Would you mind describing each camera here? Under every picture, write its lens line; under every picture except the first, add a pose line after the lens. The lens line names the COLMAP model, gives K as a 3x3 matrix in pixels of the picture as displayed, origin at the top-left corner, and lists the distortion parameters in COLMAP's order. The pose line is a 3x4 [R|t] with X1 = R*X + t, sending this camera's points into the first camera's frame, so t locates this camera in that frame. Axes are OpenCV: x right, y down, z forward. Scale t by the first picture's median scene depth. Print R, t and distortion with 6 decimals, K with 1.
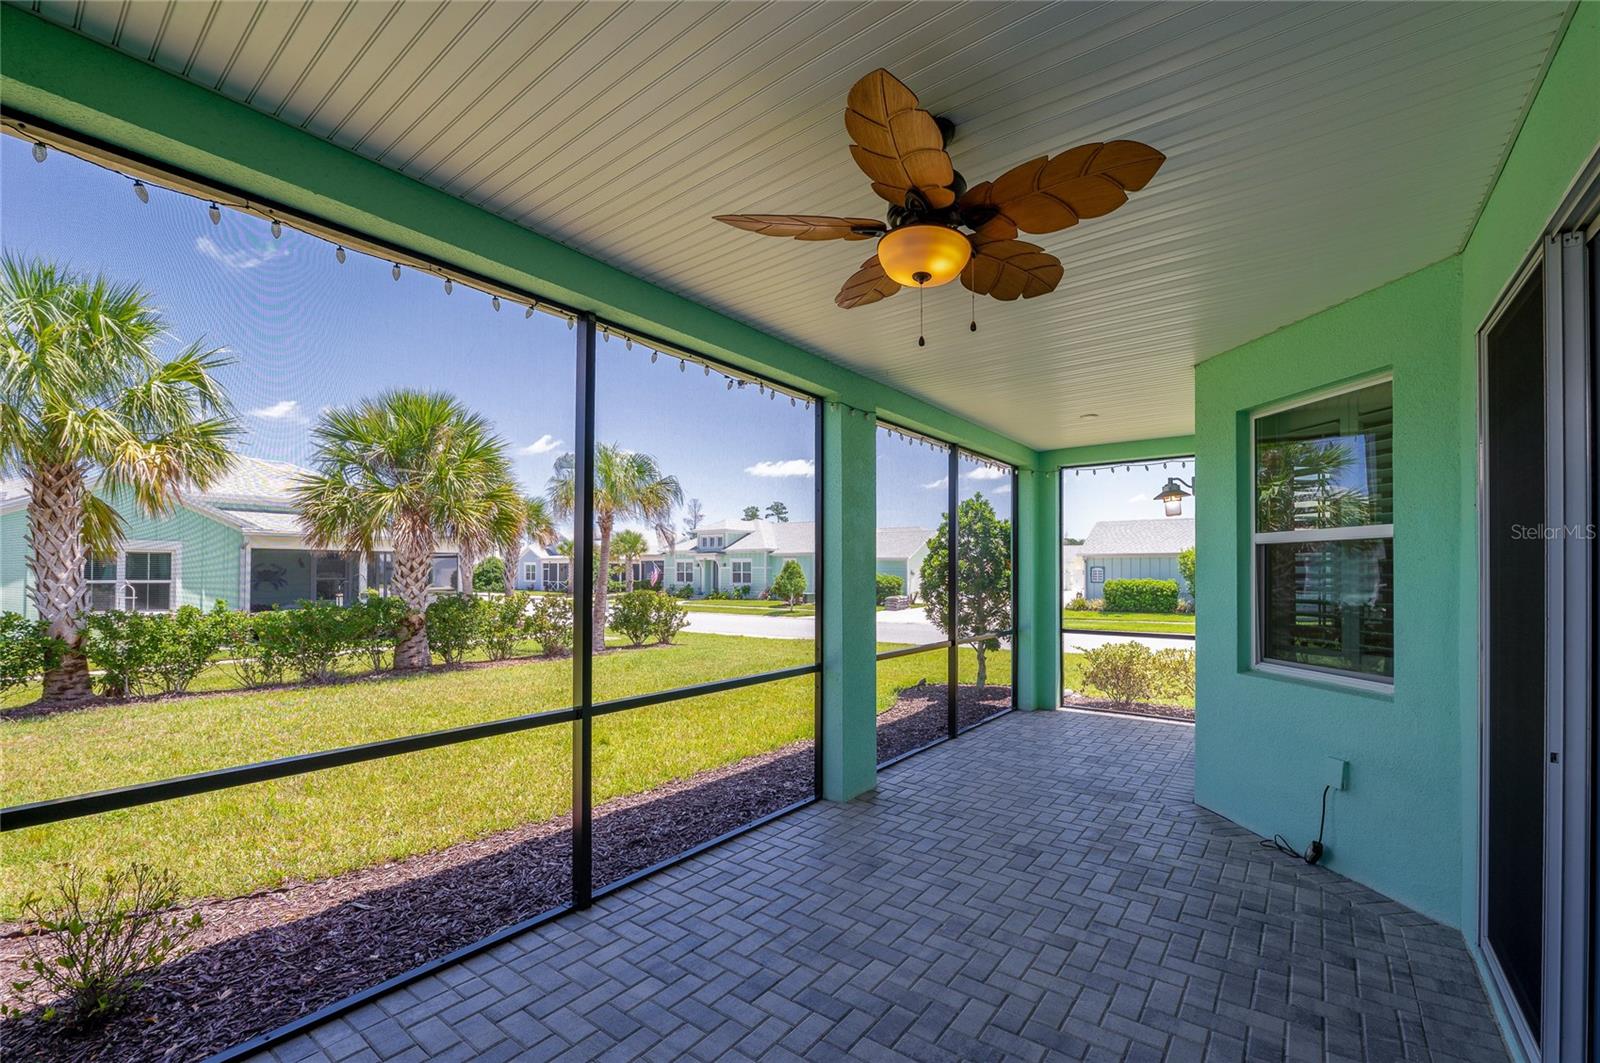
lens RADIAL K [[649.5, 0, 800.9], [0, 649.5, 565.2], [0, 0, 1]] dist [-0.014115, -0.000027]
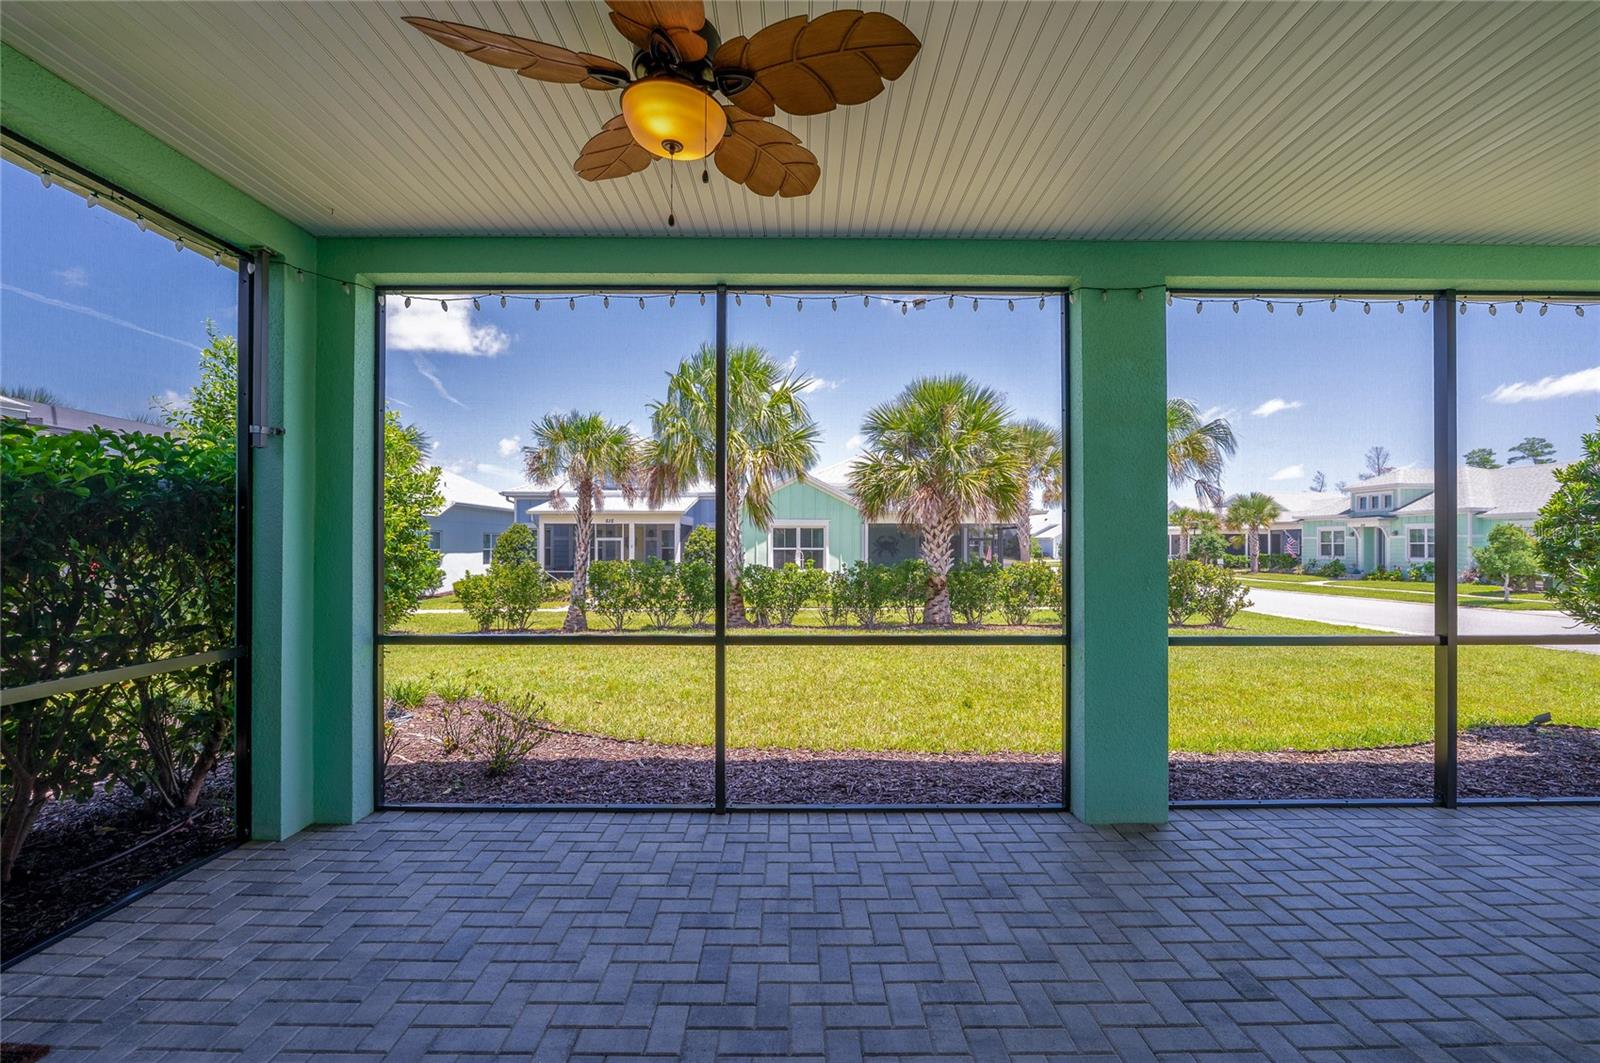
lens RADIAL K [[666.7, 0, 808.4], [0, 666.7, 538.2], [0, 0, 1]] dist [-0.013067, 0.000019]
pose [[0.619506, -0.010411, -0.784923, 0.182460], [0.008260, 0.999943, -0.006744, 0.016117], [0.784949, -0.002306, 0.619556, 0.108655]]
